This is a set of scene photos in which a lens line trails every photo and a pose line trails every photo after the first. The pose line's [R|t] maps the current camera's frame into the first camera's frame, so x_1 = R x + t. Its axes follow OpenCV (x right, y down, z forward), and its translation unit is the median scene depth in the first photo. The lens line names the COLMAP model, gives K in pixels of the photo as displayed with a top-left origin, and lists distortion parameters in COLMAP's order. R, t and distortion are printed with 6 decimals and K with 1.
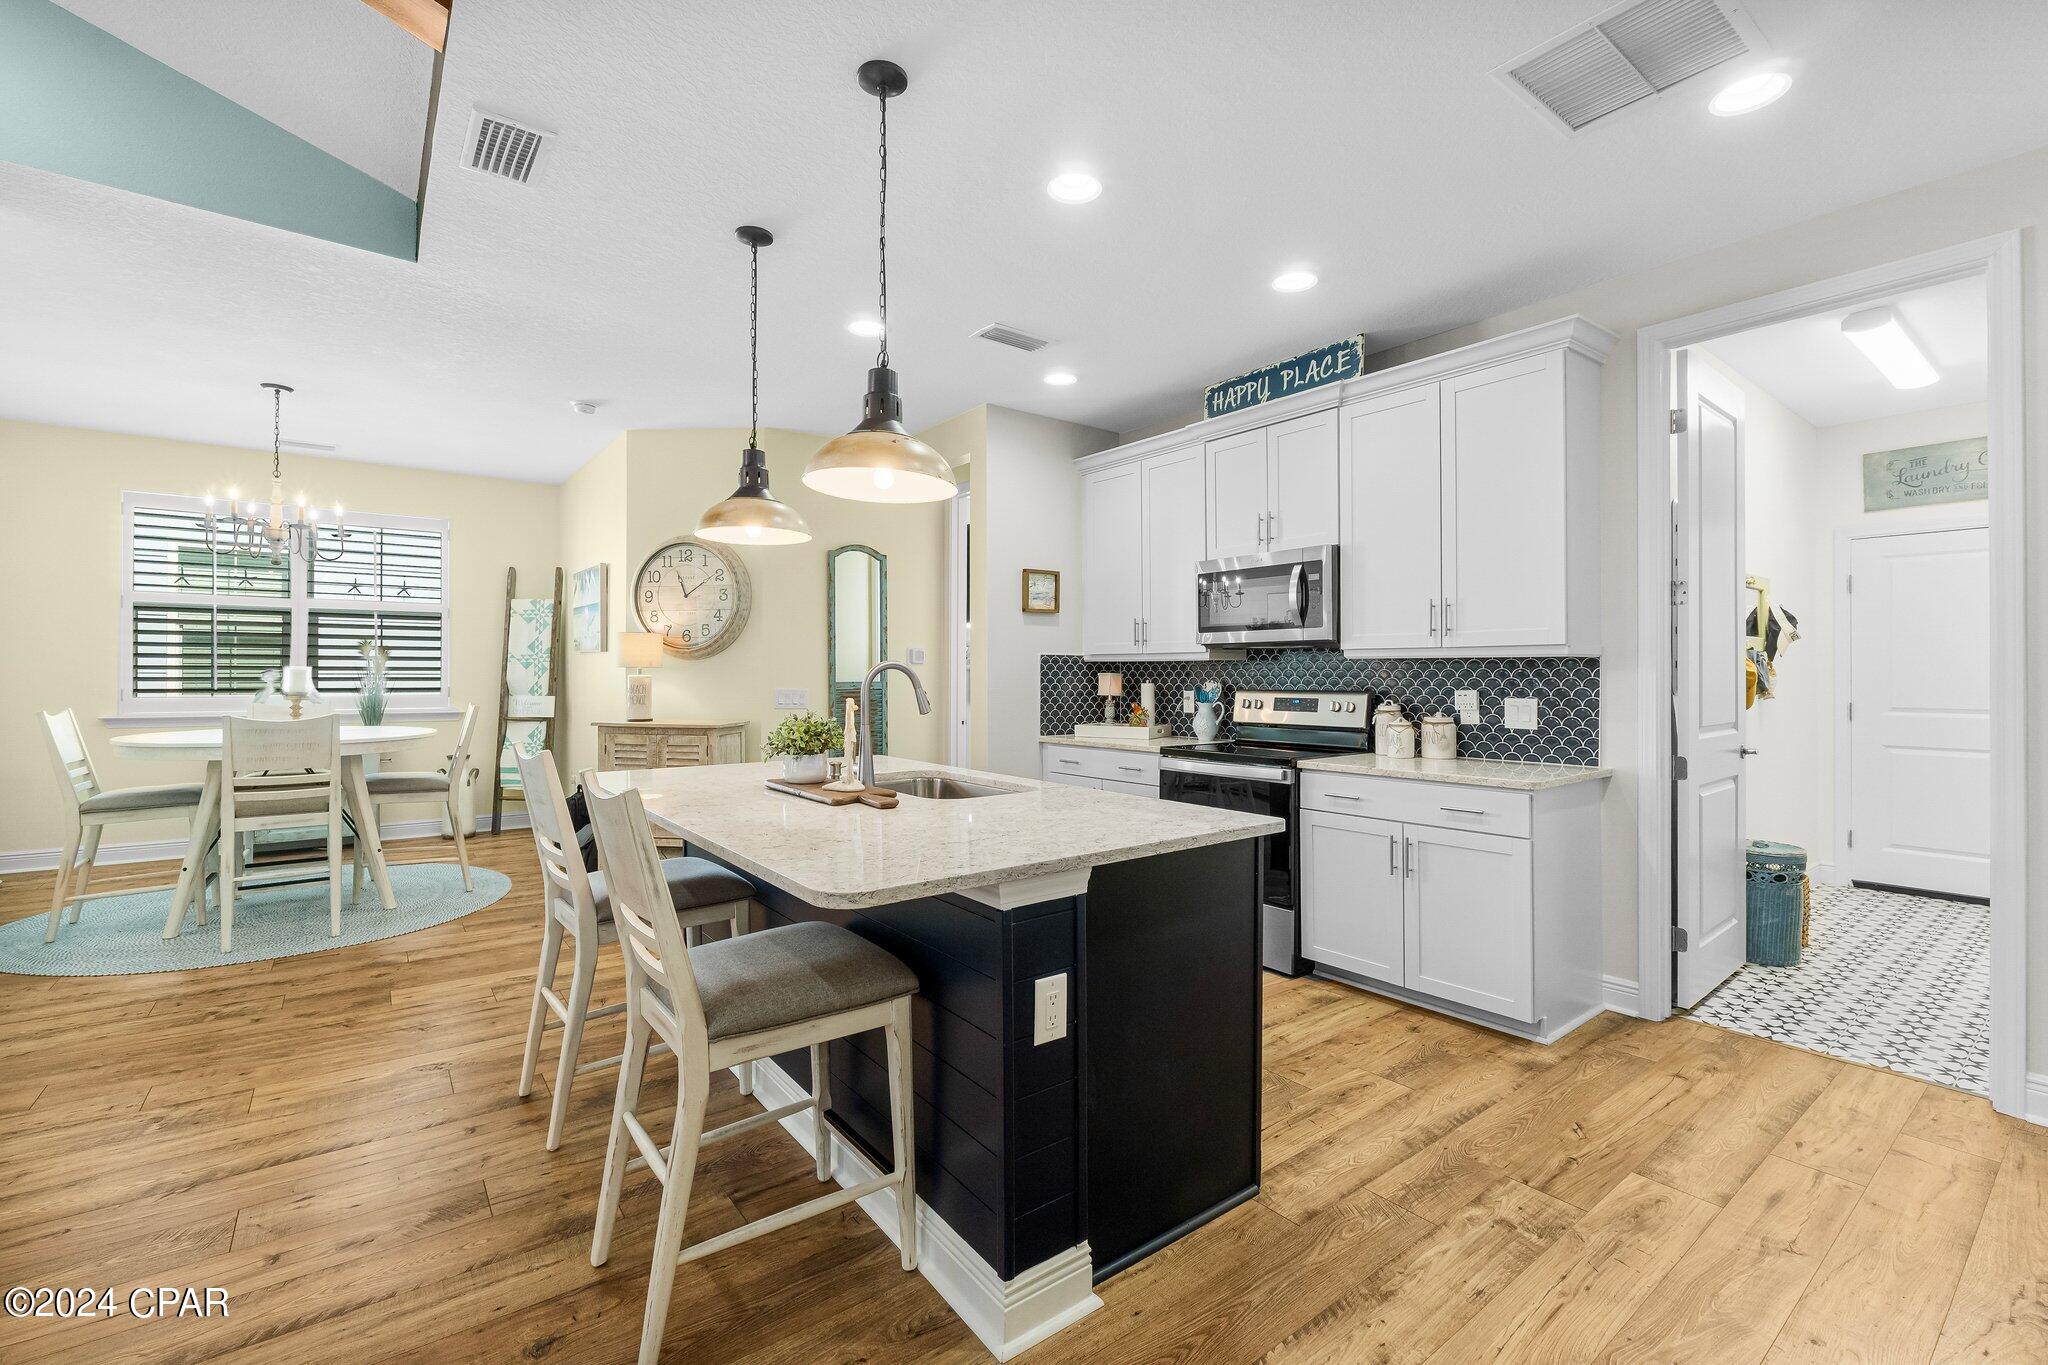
lens RADIAL K [[867.9, 0, 1038.1], [0, 867.9, 677.7], [0, 0, 1]] dist [-0.003103, -0.000905]
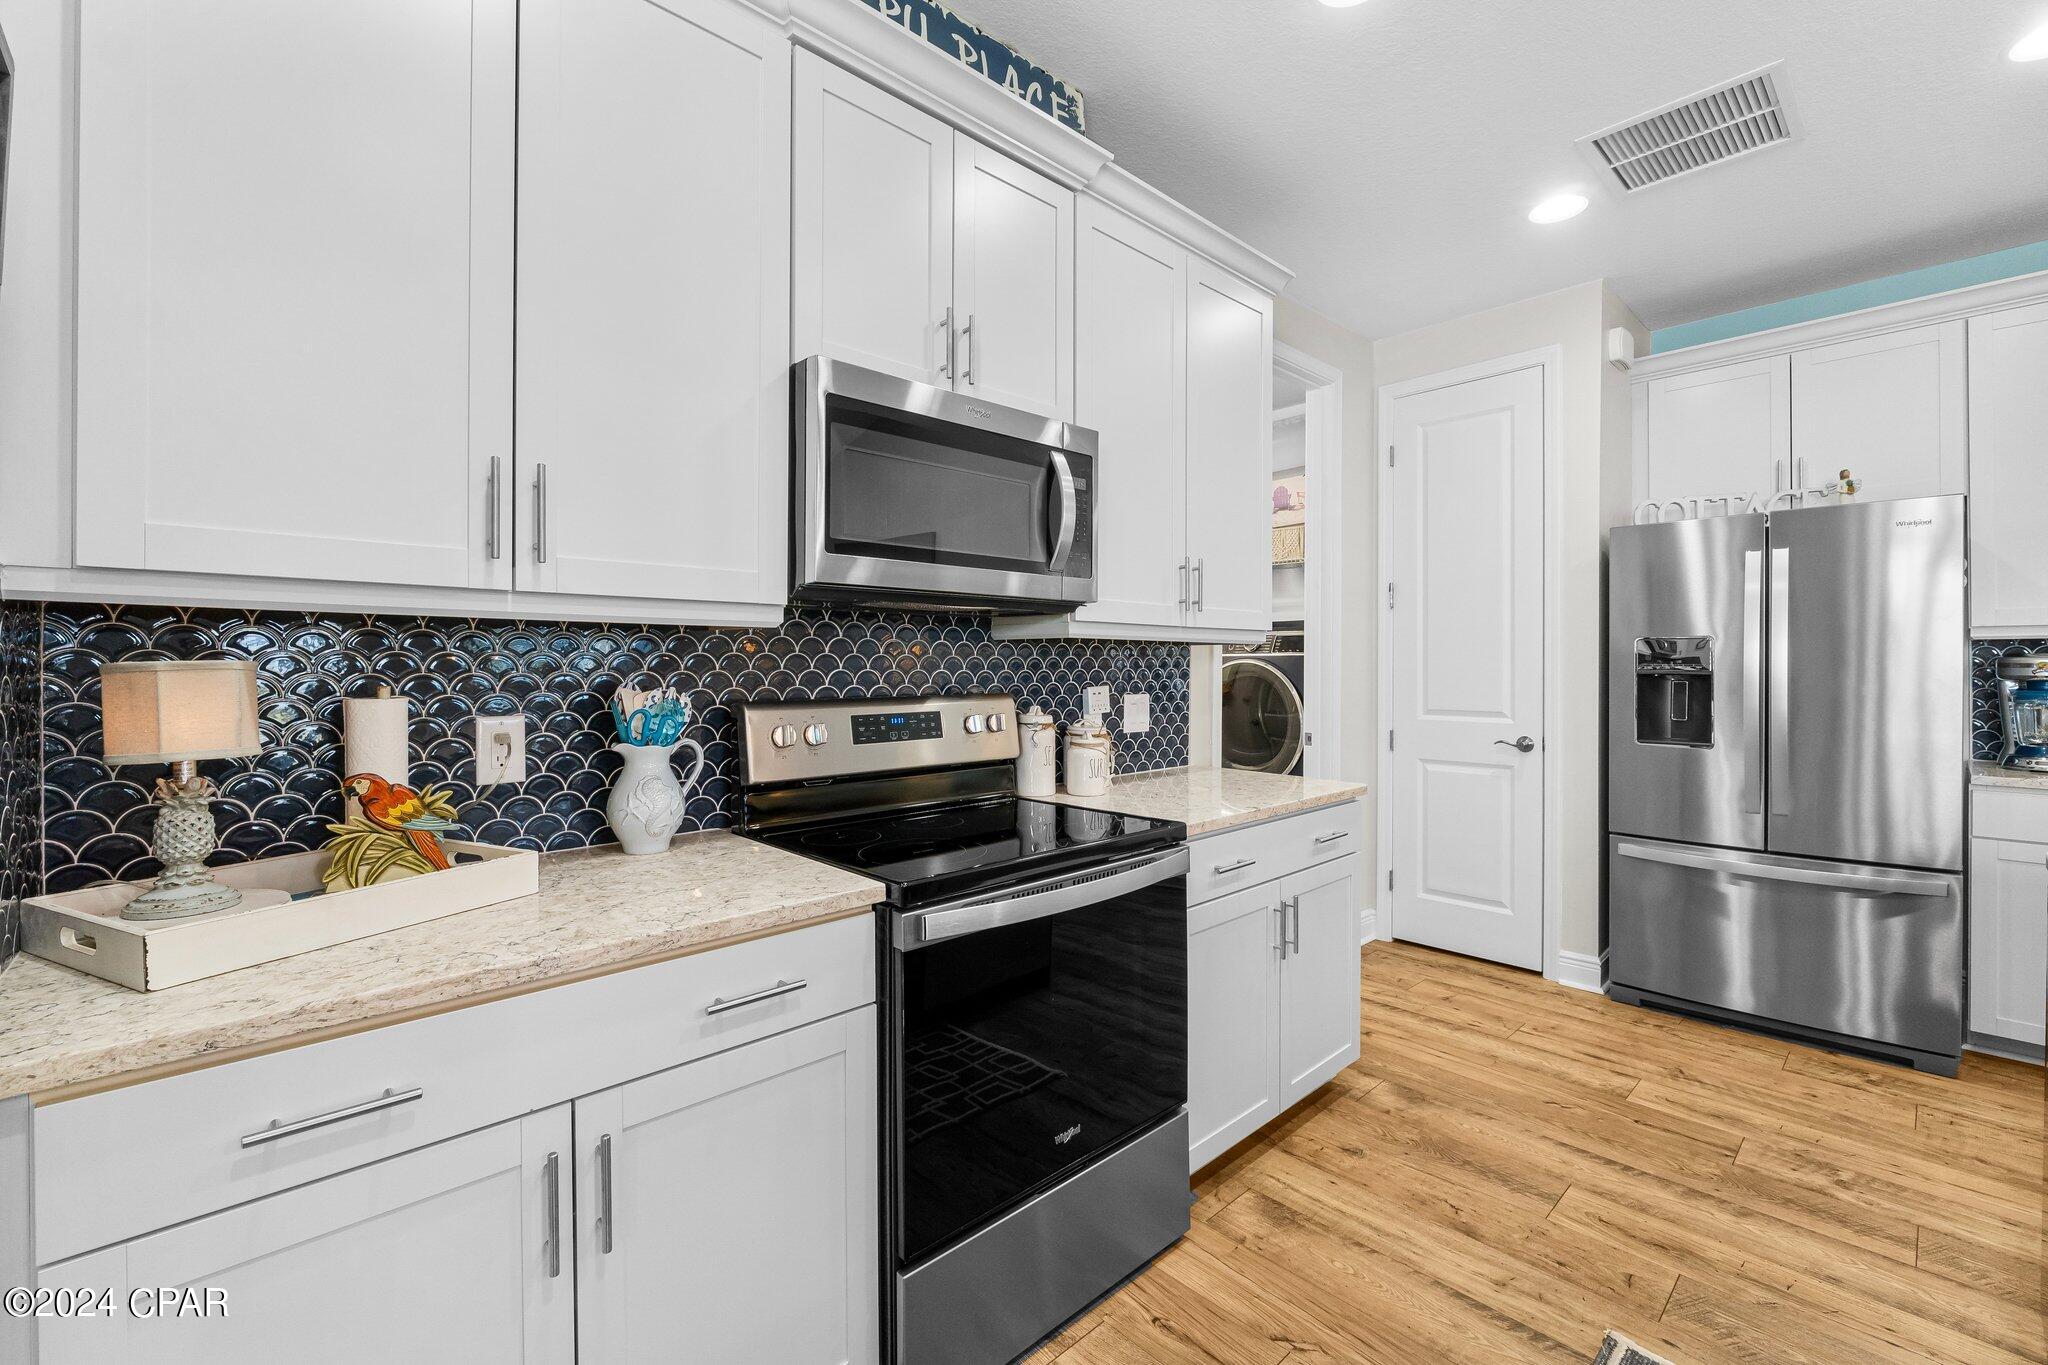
lens RADIAL K [[867.9, 0, 1028.7], [0, 867.9, 664.7], [0, 0, 1]] dist [-0.003103, -0.000905]
pose [[-0.092484, -0.001311, 0.995713, -0.298705], [0.004307, 0.999989, 0.001717, -0.006668], [-0.995705, 0.004447, -0.092477, 1.498342]]
